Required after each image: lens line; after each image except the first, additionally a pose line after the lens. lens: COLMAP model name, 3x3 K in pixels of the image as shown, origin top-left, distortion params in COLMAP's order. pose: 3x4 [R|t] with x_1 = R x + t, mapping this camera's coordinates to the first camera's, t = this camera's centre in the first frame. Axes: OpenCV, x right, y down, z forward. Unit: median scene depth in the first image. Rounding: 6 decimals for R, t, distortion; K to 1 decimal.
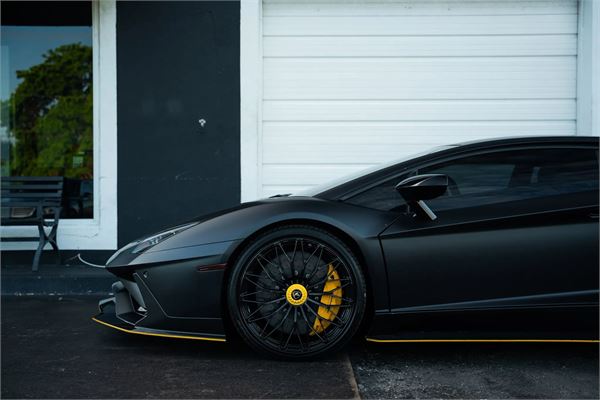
lens RADIAL K [[715.0, 0, 297.2], [0, 715.0, 199.4], [0, 0, 1]] dist [0.057570, 0.000000]
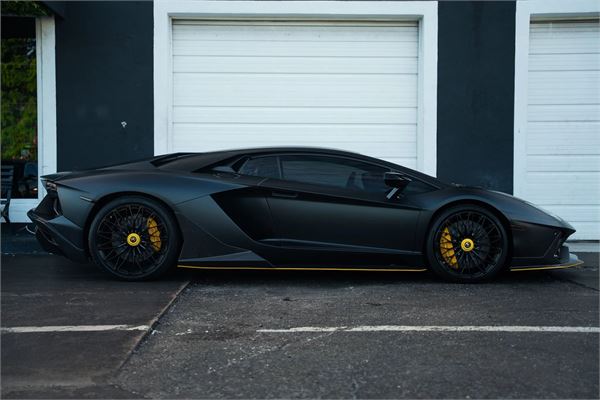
lens RADIAL K [[839.7, 0, 300.1], [0, 839.7, 200.7], [0, 0, 1]] dist [0.134570, 0.000000]
pose [[0.999752, 0.004190, 0.021866, 0.151168], [-0.004725, 0.999689, 0.024467, -0.008627], [-0.021756, -0.024564, 0.999461, -0.528639]]
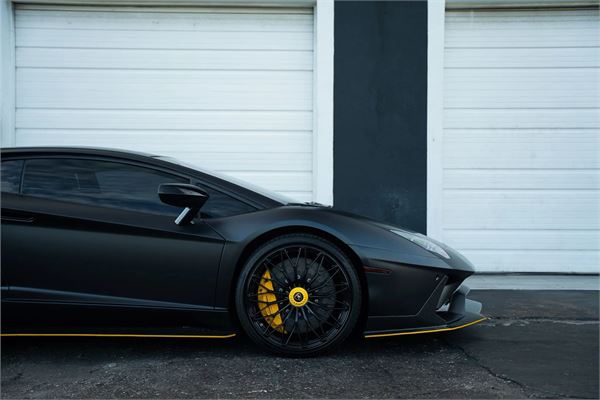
lens RADIAL K [[715.0, 0, 301.8], [0, 715.0, 199.8], [0, 0, 1]] dist [0.057570, 0.000000]
pose [[0.999952, 0.007905, 0.005709, 0.380003], [-0.007892, 0.999966, -0.002310, -0.005400], [-0.005727, 0.002265, 0.999981, -0.061317]]
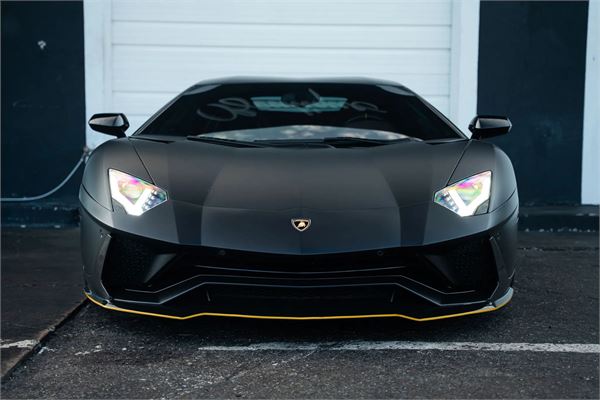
lens RADIAL K [[1056.1, 0, 305.2], [0, 1056.1, 200.6], [0, 0, 1]] dist [0.257164, 0.000000]
pose [[0.999713, 0.010376, 0.021574, 0.177770], [-0.011808, 0.997661, 0.067329, -0.004697], [-0.020825, -0.067564, 0.997498, -0.403964]]
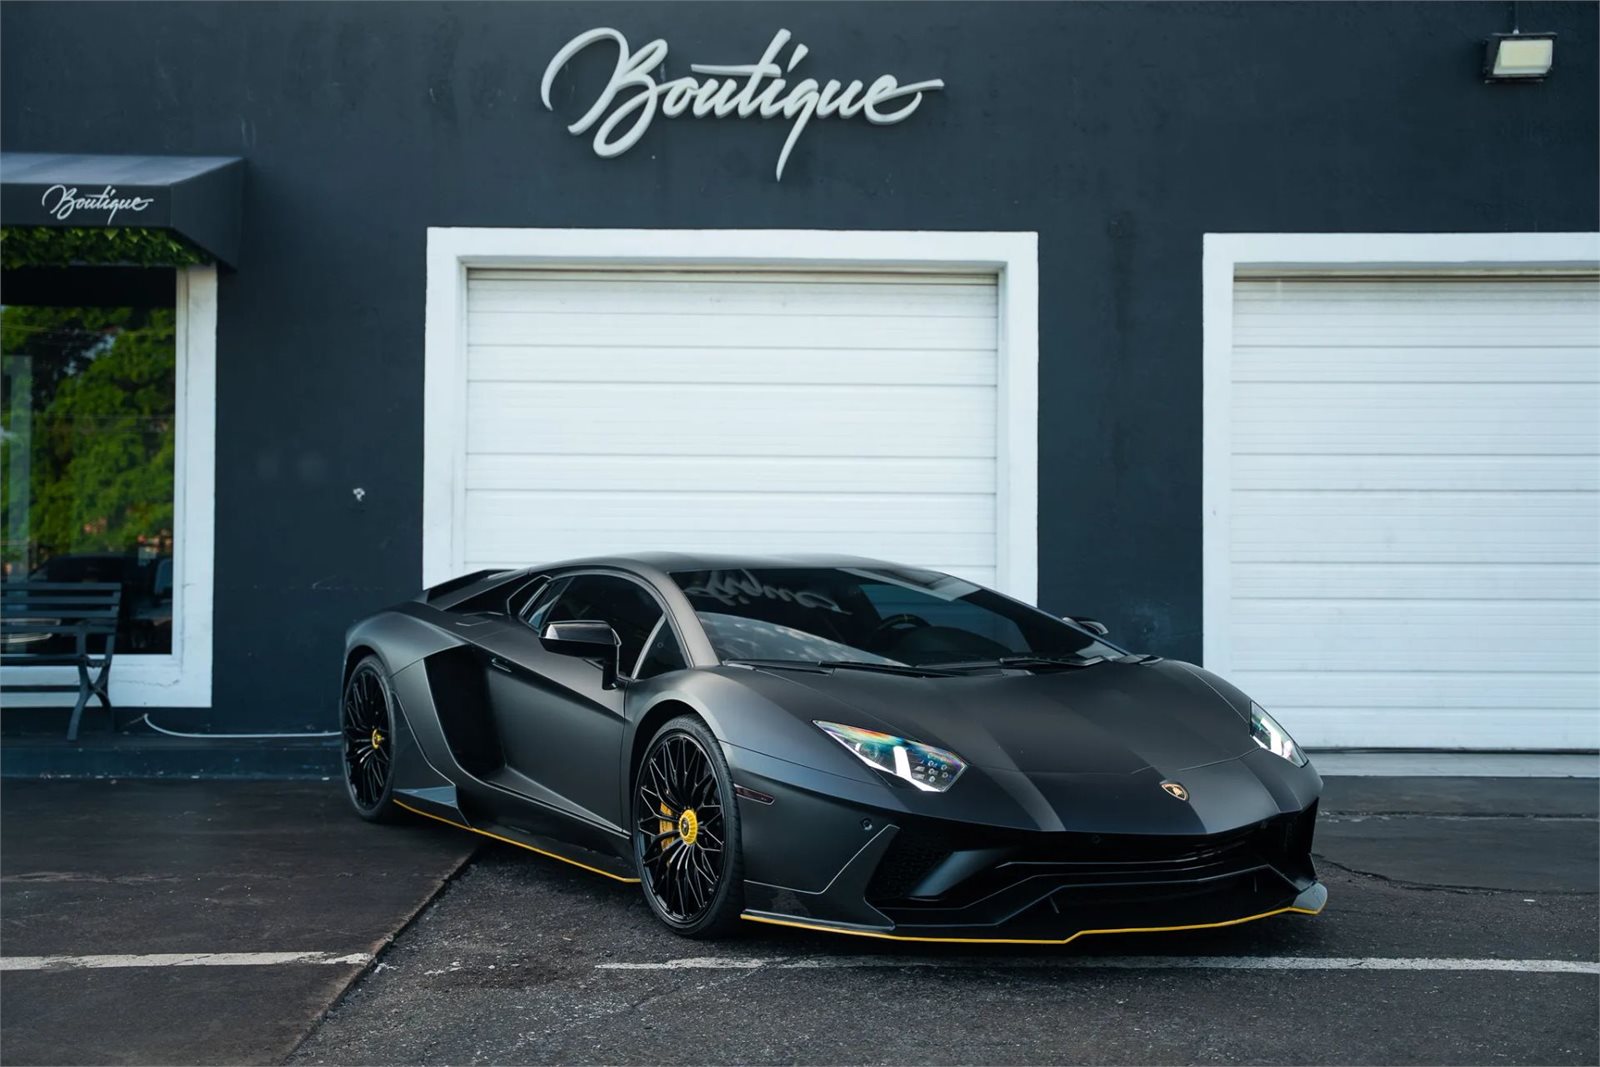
lens RADIAL K [[1906.6, 0, 791.3], [0, 1906.6, 541.4], [0, 0, 1]] dist [0.057570, 0.000000]
pose [[0.999753, 0.008735, 0.020413, 0.193934], [-0.008309, 0.999748, -0.020878, -0.037403], [-0.020590, 0.020703, 0.999574, -0.593182]]
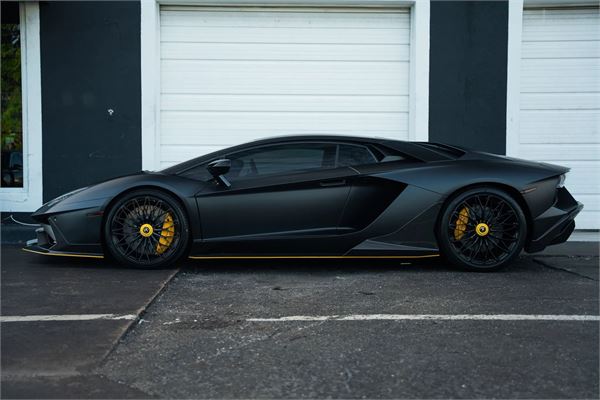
lens RADIAL K [[839.7, 0, 299.2], [0, 839.7, 208.3], [0, 0, 1]] dist [0.134570, 0.000000]
pose [[0.999438, 0.003752, 0.033310, 0.150502], [-0.005173, 0.999077, 0.042653, -0.002788], [-0.033119, -0.042801, 0.998535, -0.510064]]
